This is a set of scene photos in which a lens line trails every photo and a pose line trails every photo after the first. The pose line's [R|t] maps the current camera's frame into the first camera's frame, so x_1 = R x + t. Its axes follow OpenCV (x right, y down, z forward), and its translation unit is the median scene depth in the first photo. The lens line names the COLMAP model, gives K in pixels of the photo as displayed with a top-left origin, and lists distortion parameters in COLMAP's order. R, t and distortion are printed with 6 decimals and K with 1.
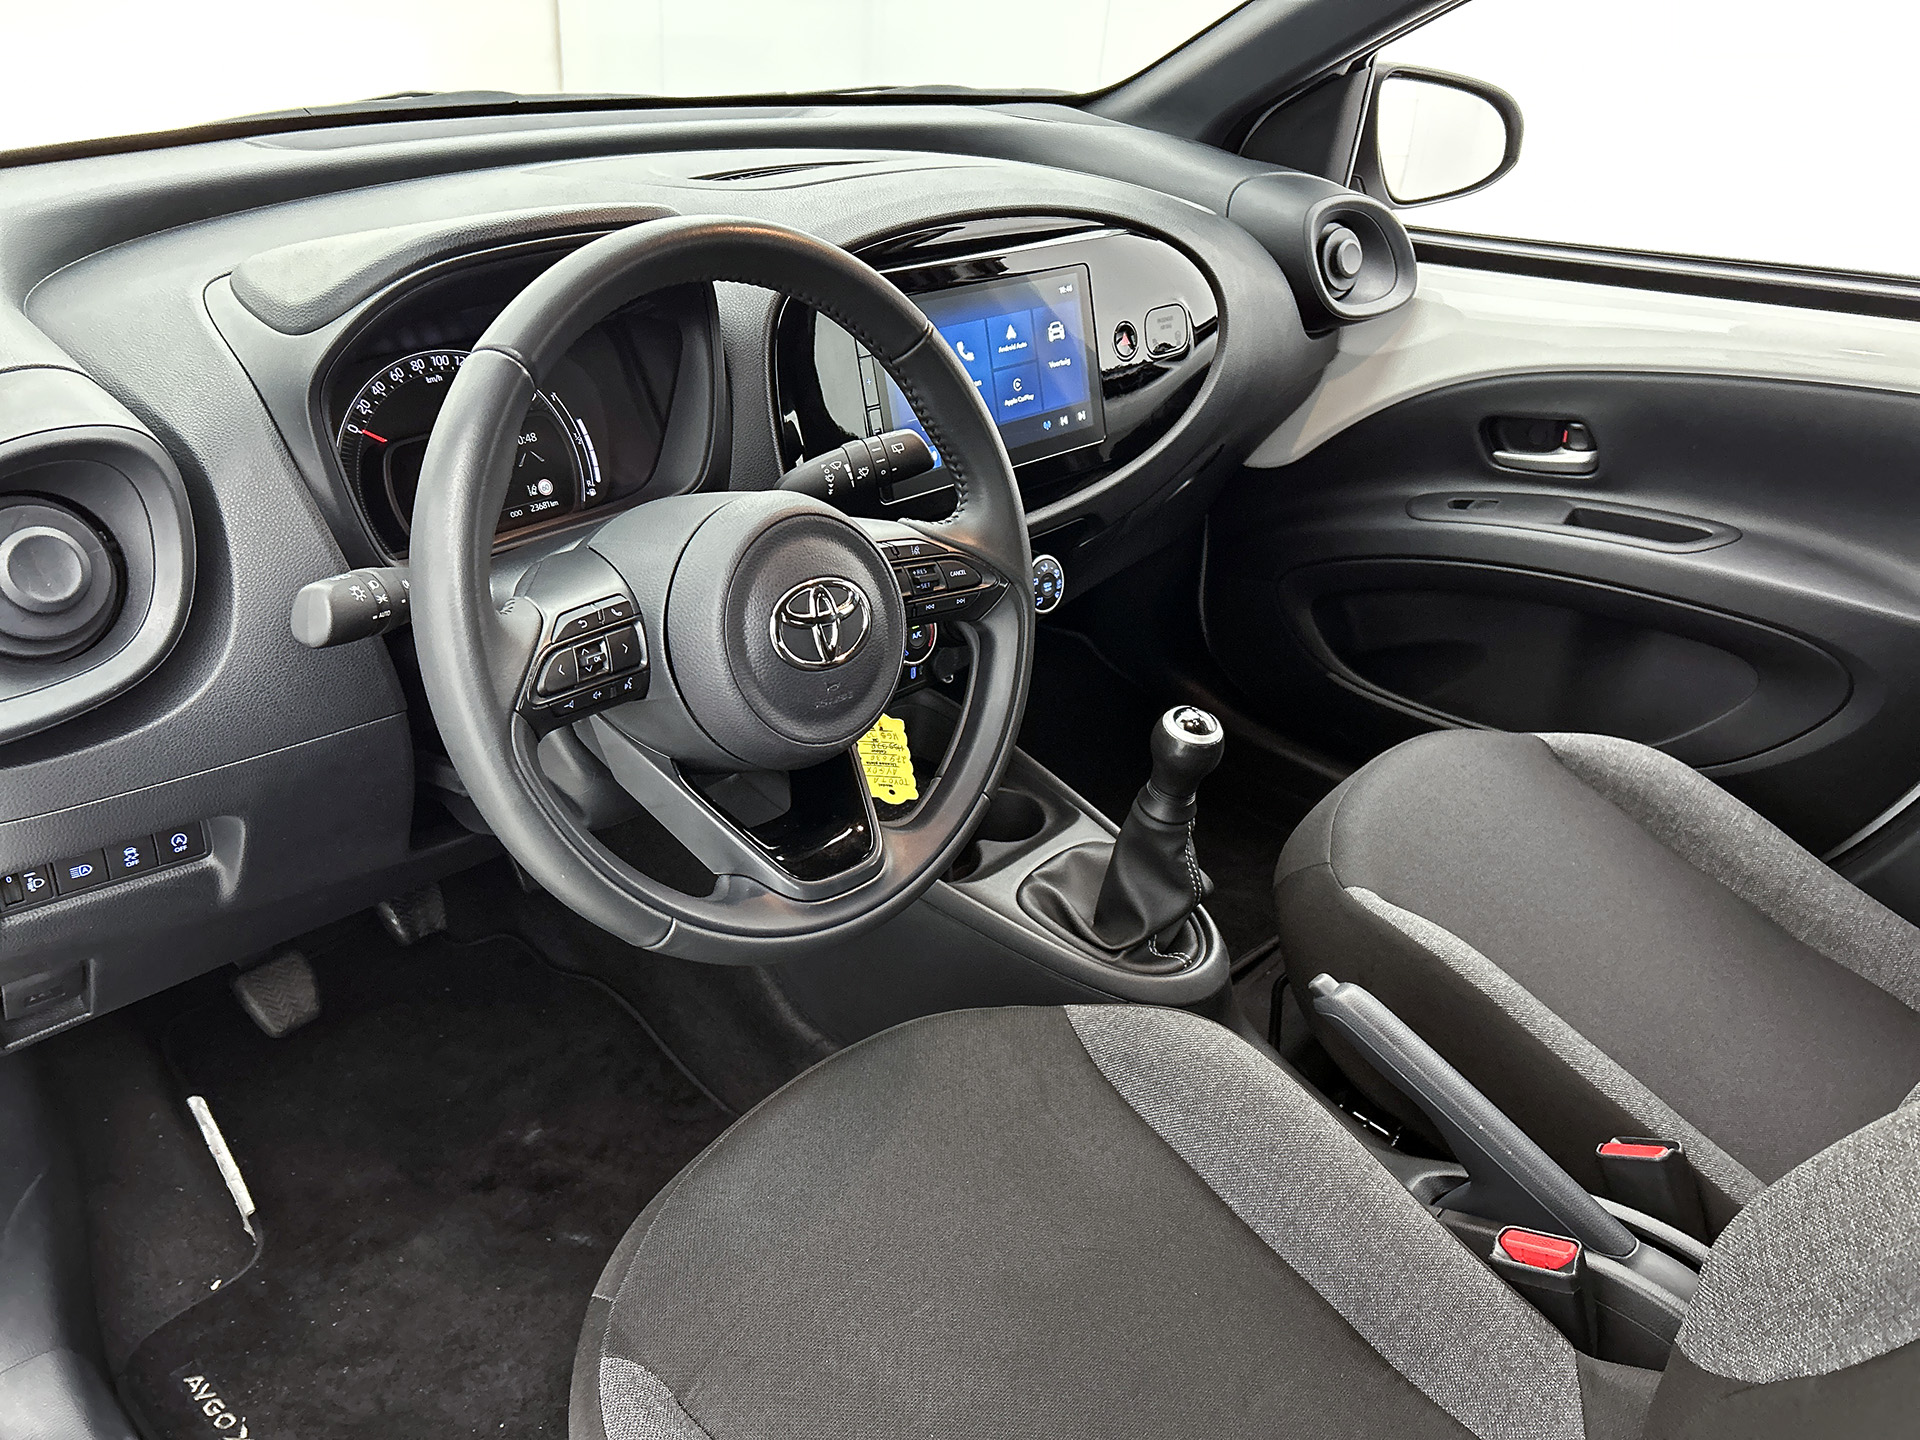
lens RADIAL K [[1445.7, 0, 968.9], [0, 1445.7, 724.9], [0, 0, 1]] dist [0.052409, -0.067687]
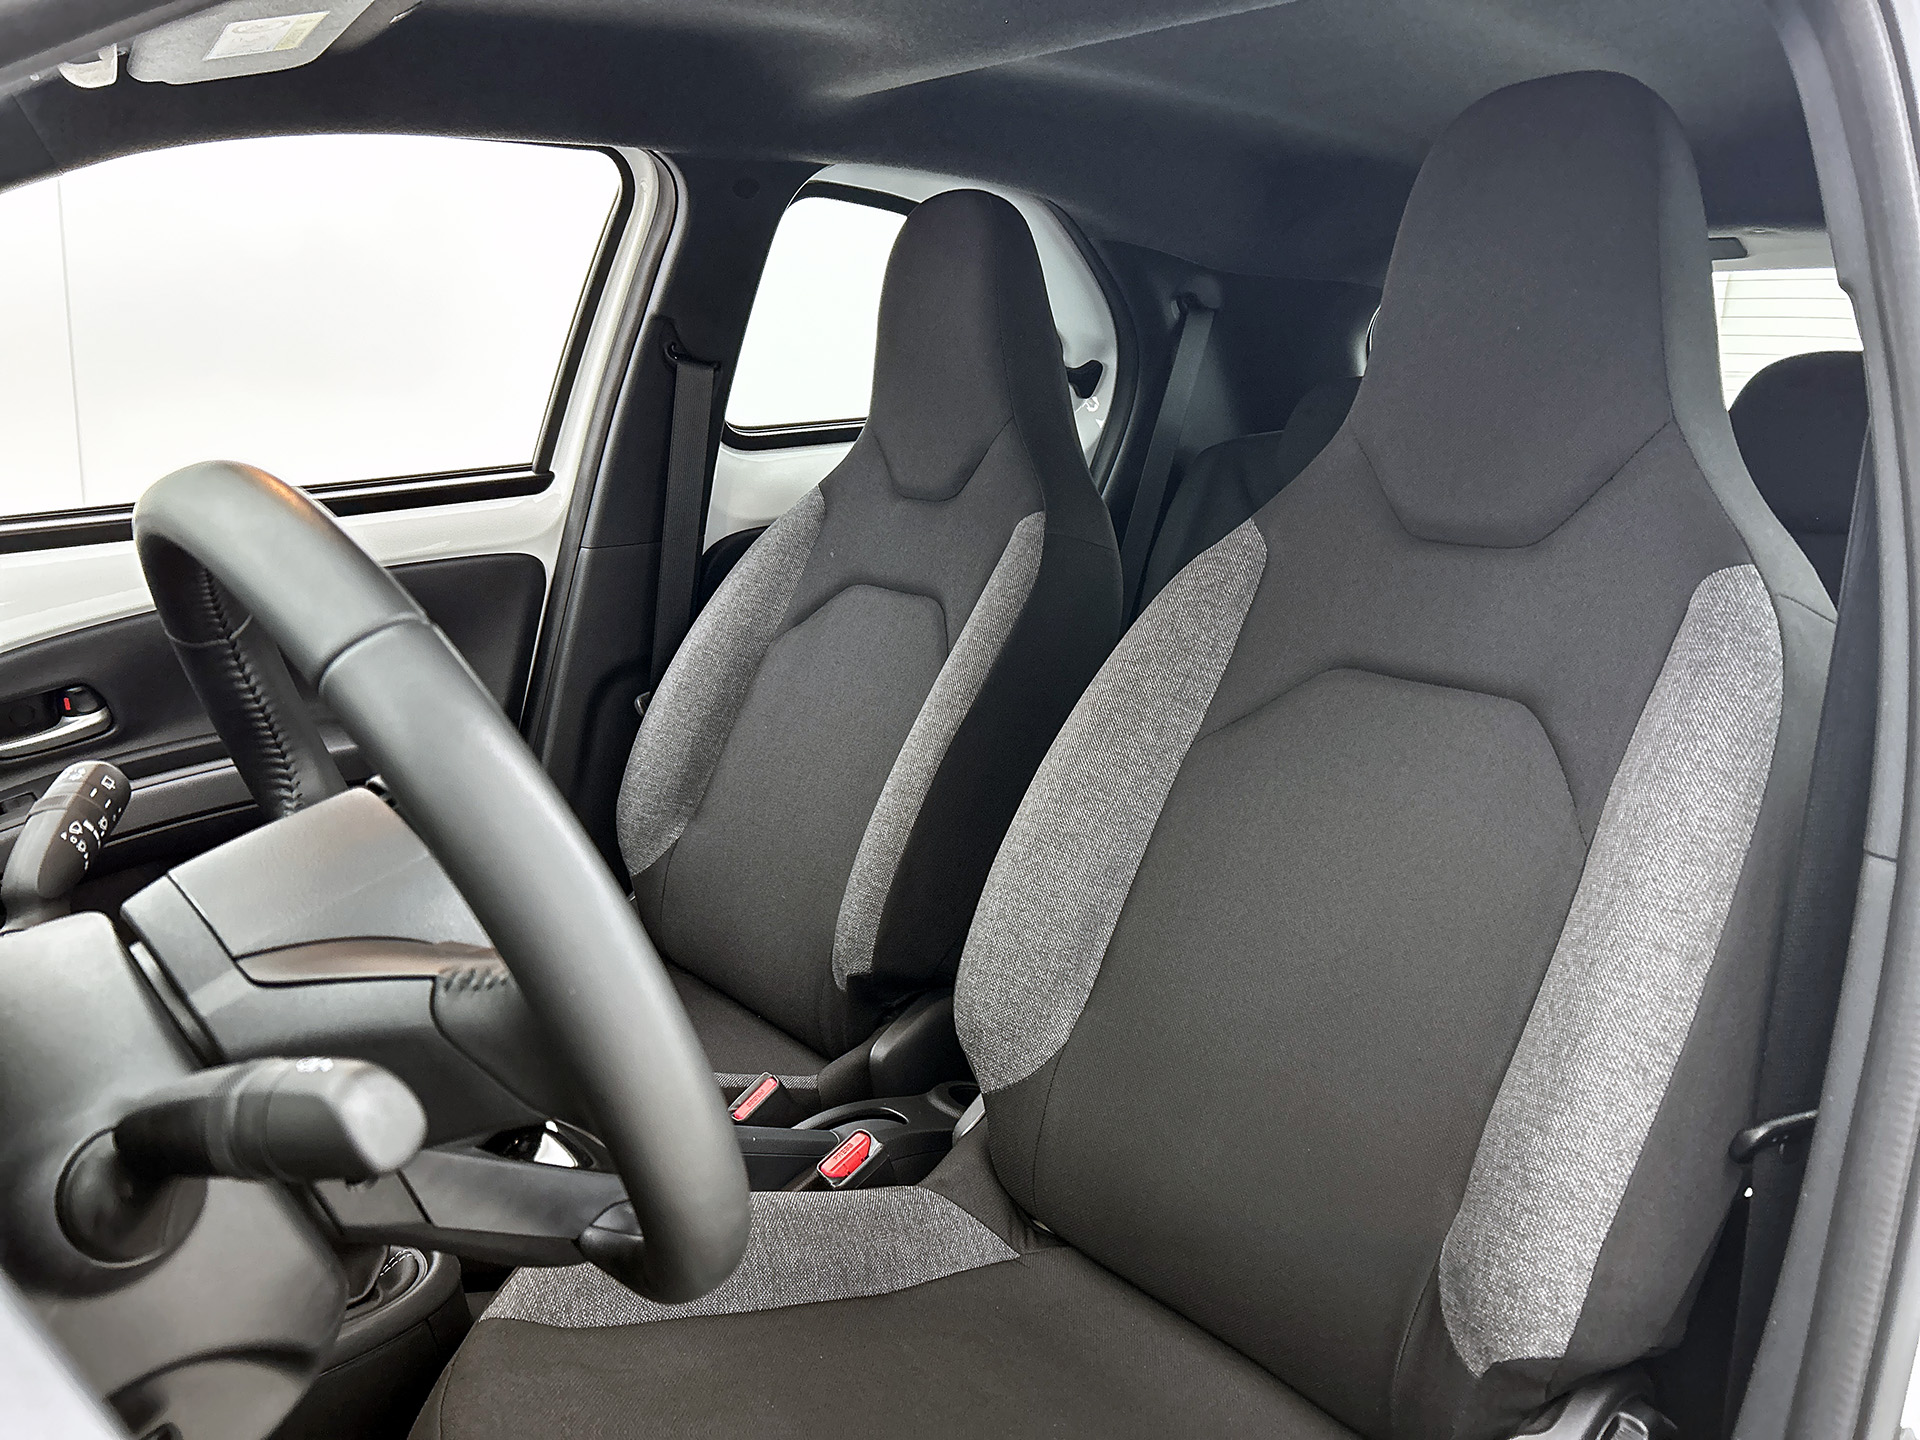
lens RADIAL K [[1445.7, 0, 958.3], [0, 1445.7, 715.3], [0, 0, 1]] dist [0.052409, -0.067687]
pose [[0.147838, -0.280564, 0.948382, -0.512008], [0.469113, 0.864077, 0.182497, -0.117411], [-0.870676, 0.417918, 0.259359, 0.319818]]
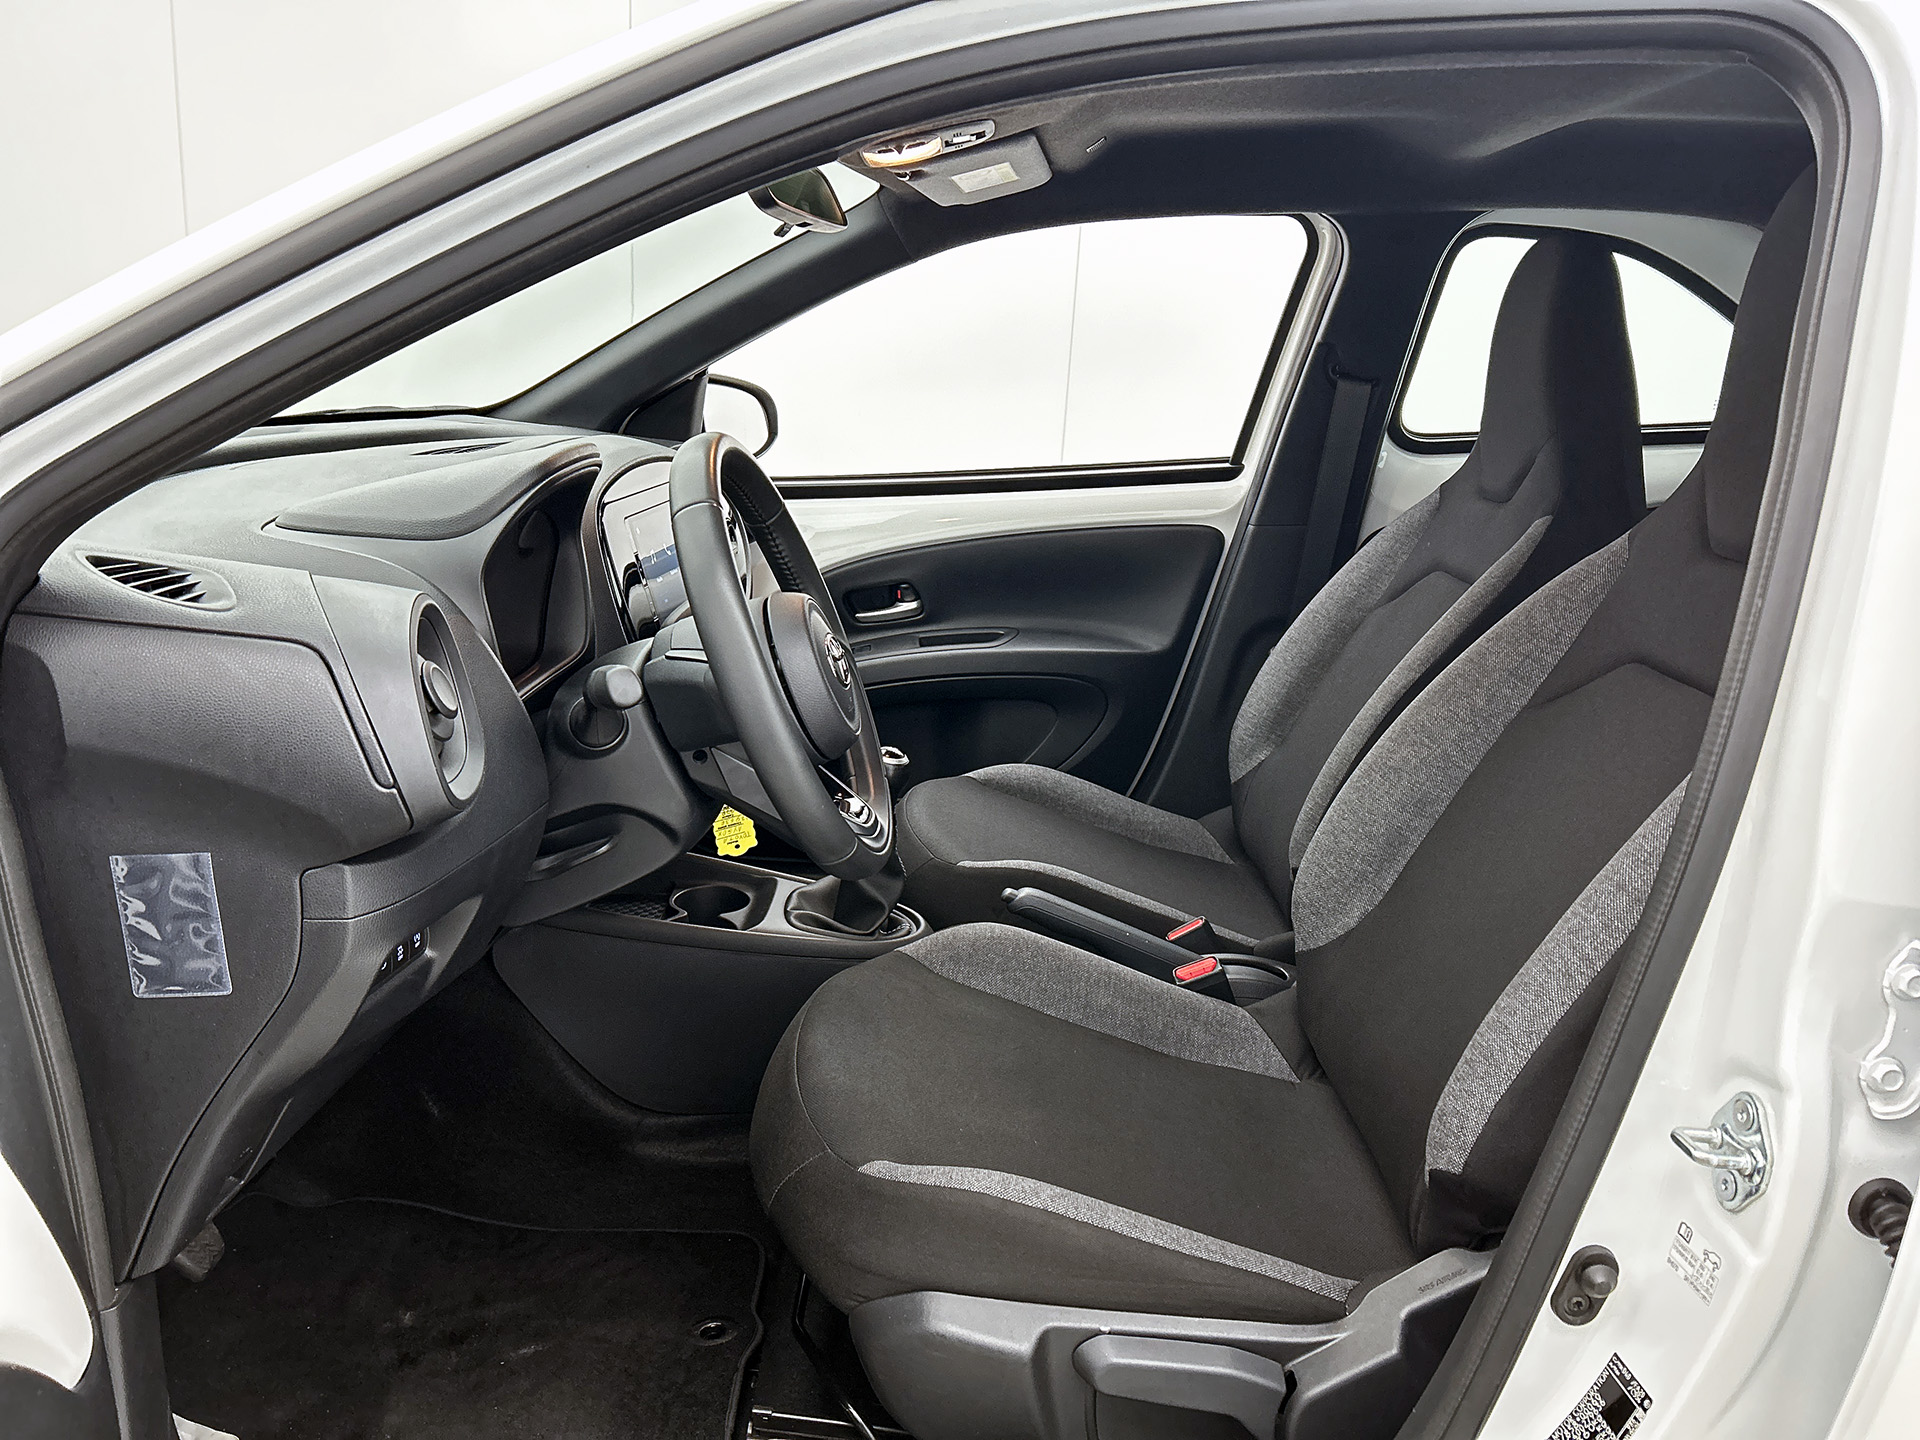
lens RADIAL K [[1445.7, 0, 948.1], [0, 1445.7, 722.1], [0, 0, 1]] dist [0.052409, -0.067687]
pose [[0.763736, -0.197651, 0.614525, -0.620203], [0.328548, 0.938466, -0.106480, 0.127059], [-0.555665, 0.283224, 0.781678, -0.193972]]
